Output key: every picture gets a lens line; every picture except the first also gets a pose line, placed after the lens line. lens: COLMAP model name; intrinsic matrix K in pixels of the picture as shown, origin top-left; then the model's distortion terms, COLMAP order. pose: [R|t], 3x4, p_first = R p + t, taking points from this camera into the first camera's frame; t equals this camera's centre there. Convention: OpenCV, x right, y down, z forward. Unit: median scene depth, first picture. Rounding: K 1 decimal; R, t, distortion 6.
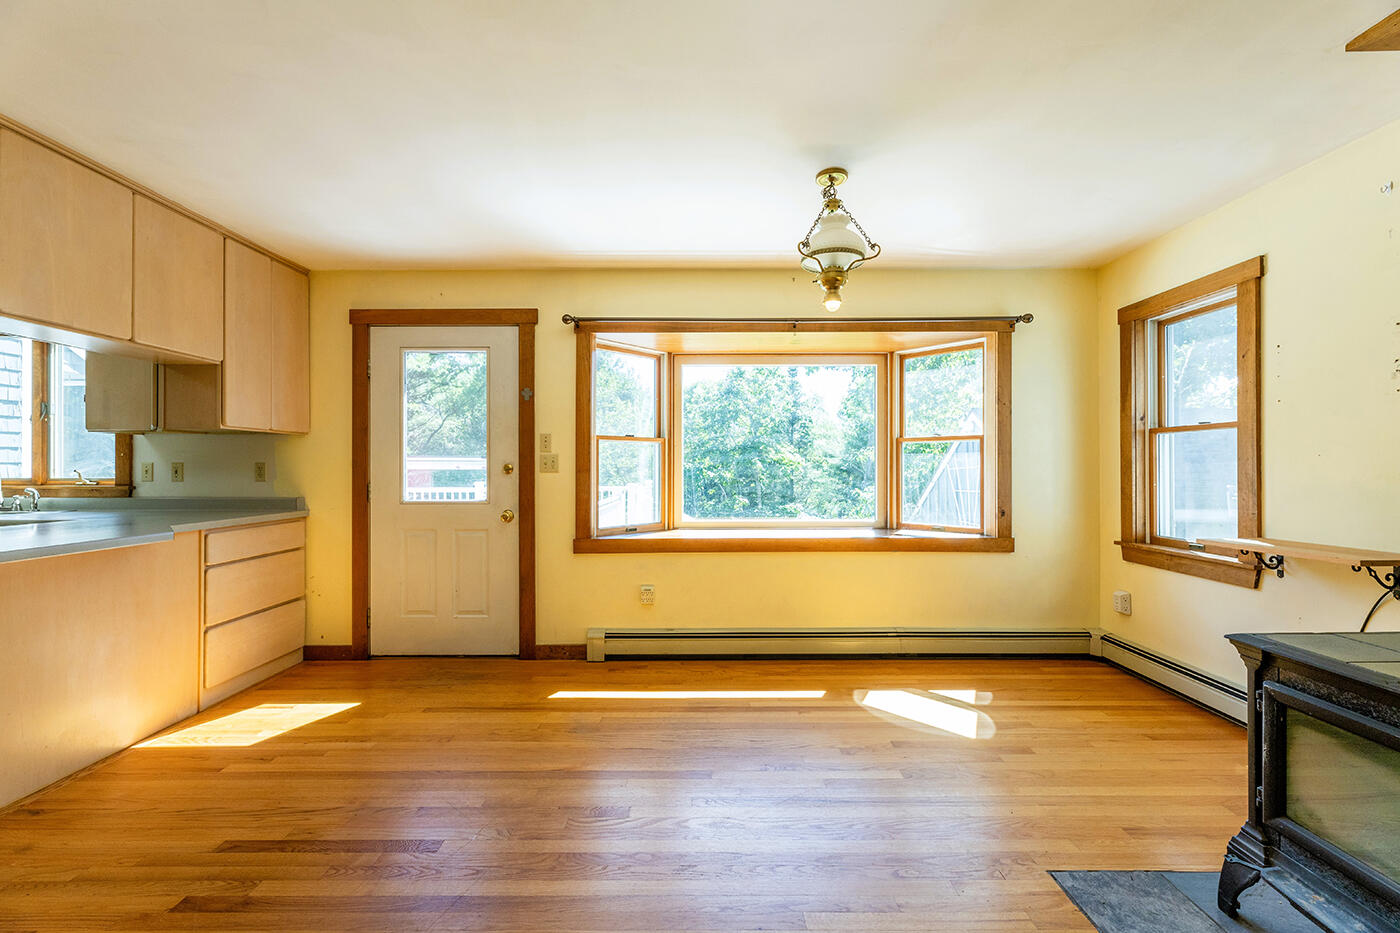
lens RADIAL K [[560.5, 0, 698.3], [0, 560.5, 466.8], [0, 0, 1]] dist [0.001457, 0.000123]
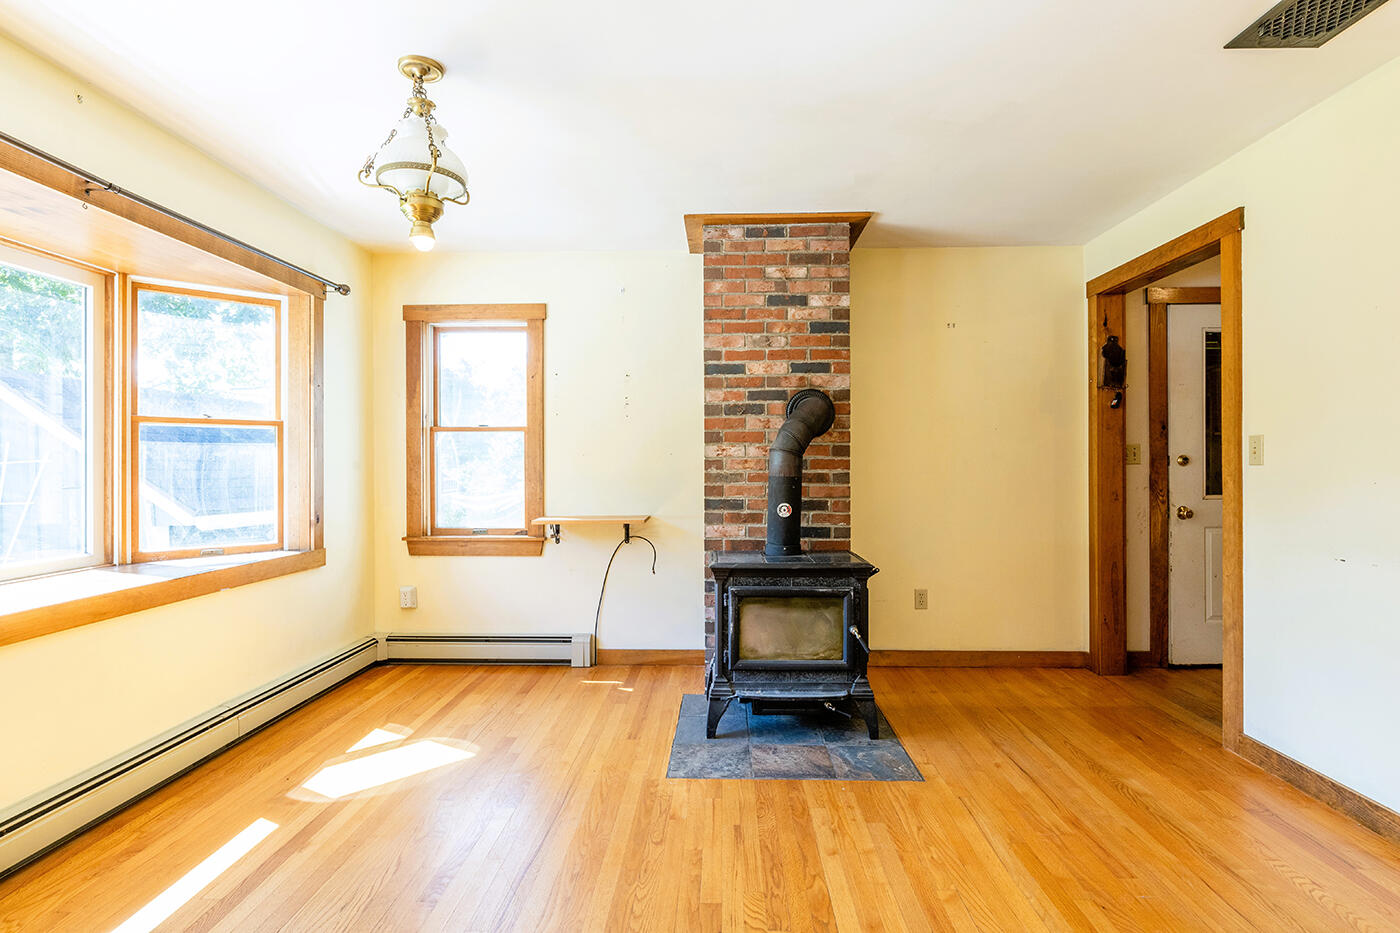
lens RADIAL K [[697.7, 0, 701.5], [0, 697.7, 463.0], [0, 0, 1]] dist [-0.000488, -0.000369]
pose [[0.039439, 0.005211, 0.999208, -0.477438], [0.000652, 0.999986, -0.005241, 0.007397], [-0.999222, 0.000858, 0.039435, 0.427336]]
